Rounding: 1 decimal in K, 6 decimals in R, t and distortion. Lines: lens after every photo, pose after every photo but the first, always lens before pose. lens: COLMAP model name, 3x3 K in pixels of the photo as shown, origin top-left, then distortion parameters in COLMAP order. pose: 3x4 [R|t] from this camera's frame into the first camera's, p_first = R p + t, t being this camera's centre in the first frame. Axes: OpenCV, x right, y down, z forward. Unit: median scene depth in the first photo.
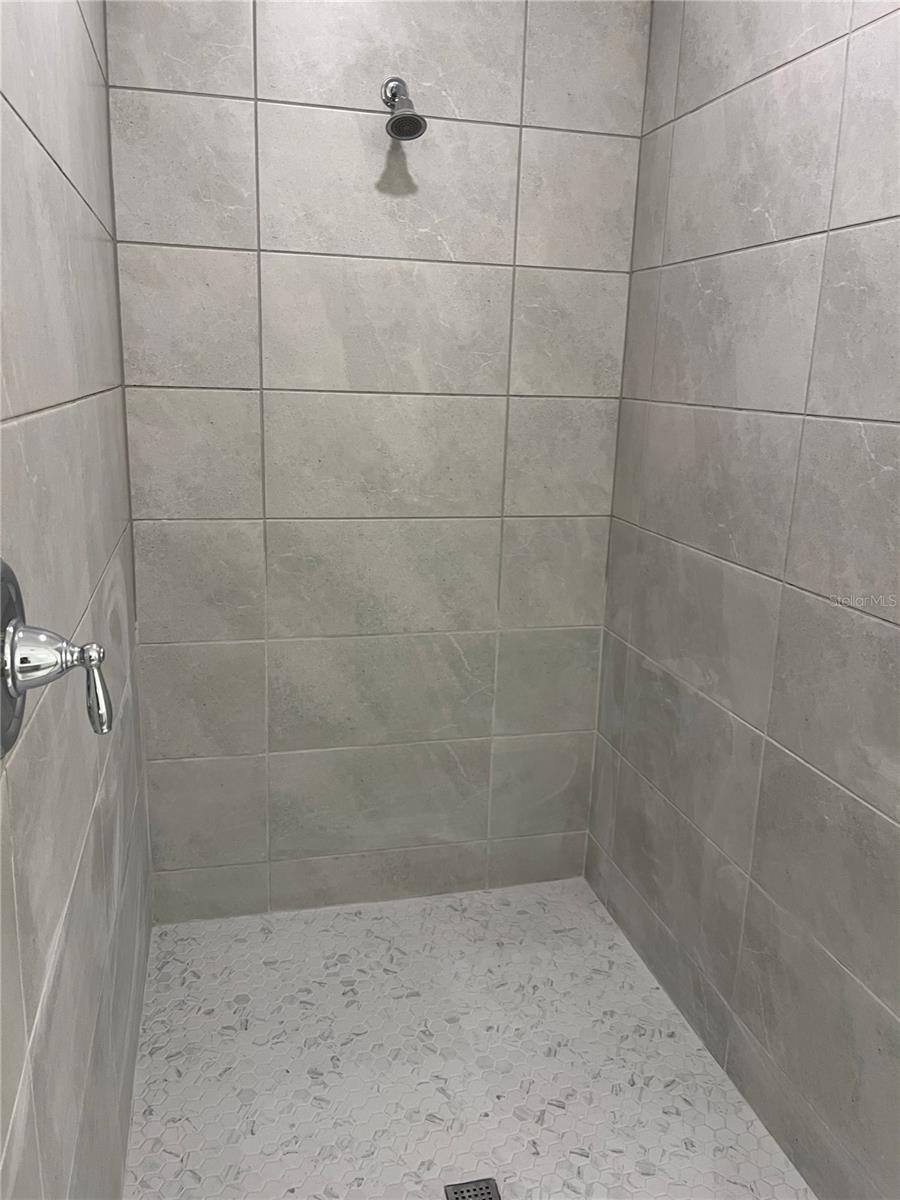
lens RADIAL K [[911.4, 0, 455.3], [0, 911.4, 595.7], [0, 0, 1]] dist [0.074503, -0.088172]
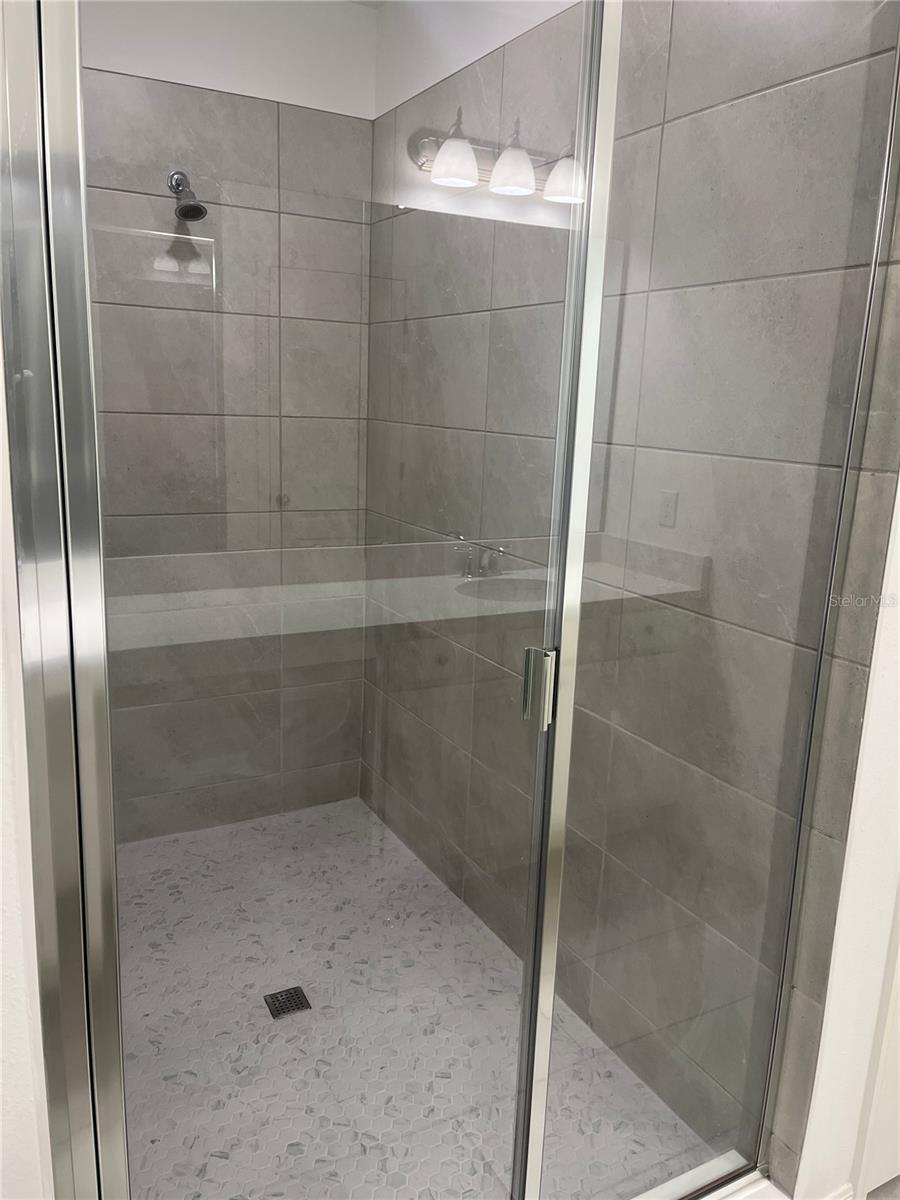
lens RADIAL K [[911.4, 0, 439.7], [0, 911.4, 599.7], [0, 0, 1]] dist [0.074503, -0.088172]
pose [[0.972292, -0.048967, 0.228585, -0.033582], [0.051745, 0.998641, -0.006169, 0.061296], [-0.227973, 0.017826, 0.973504, -0.317616]]
